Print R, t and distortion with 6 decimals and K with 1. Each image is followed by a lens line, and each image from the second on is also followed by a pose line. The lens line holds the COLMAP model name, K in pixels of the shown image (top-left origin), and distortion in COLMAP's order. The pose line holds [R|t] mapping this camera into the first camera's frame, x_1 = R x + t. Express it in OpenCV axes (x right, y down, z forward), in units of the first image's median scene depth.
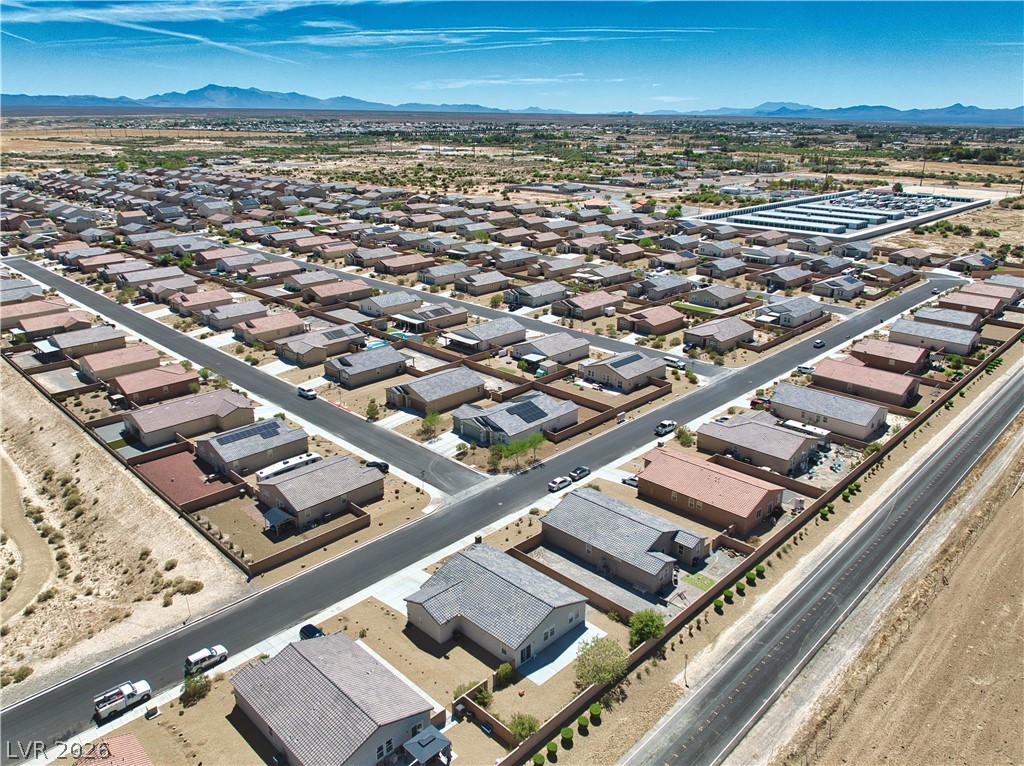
lens RADIAL K [[743.4, 0, 516.0], [0, 743.4, 415.6], [0, 0, 1]] dist [-0.031540, -0.006467]
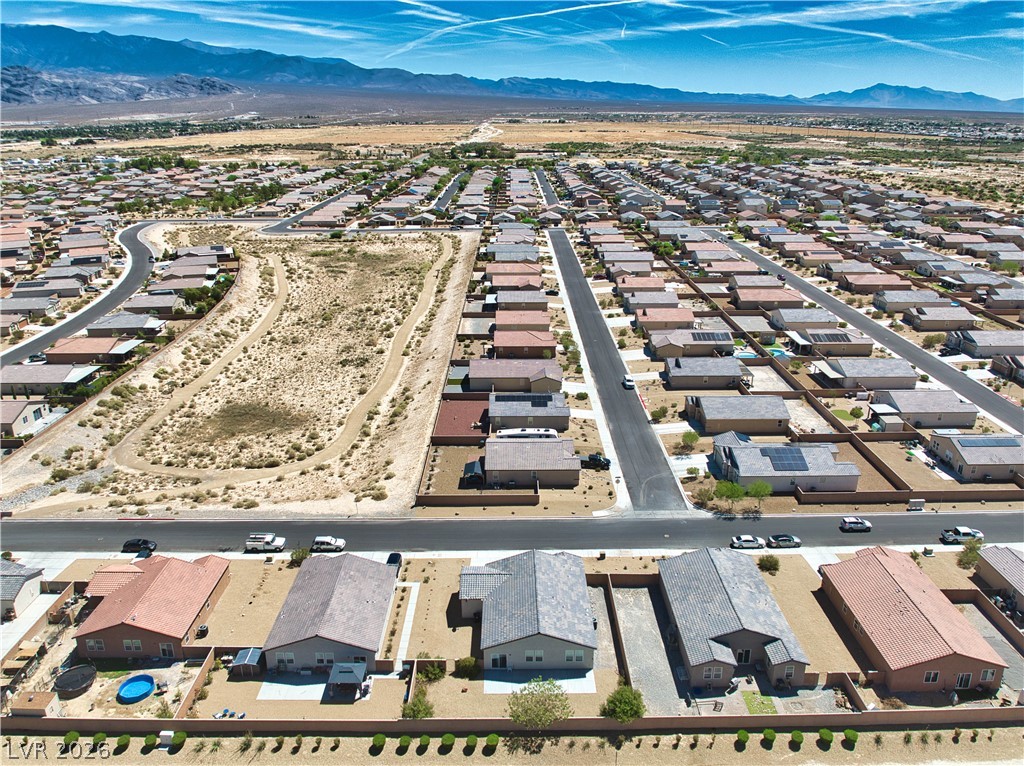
lens RADIAL K [[743.4, 0, 515.5], [0, 743.4, 416.9], [0, 0, 1]] dist [-0.031540, -0.006467]
pose [[0.704372, 0.267945, -0.657317, 0.320591], [-0.266187, 0.958149, 0.105332, -0.054459], [0.658031, 0.100776, 0.746216, 0.132759]]
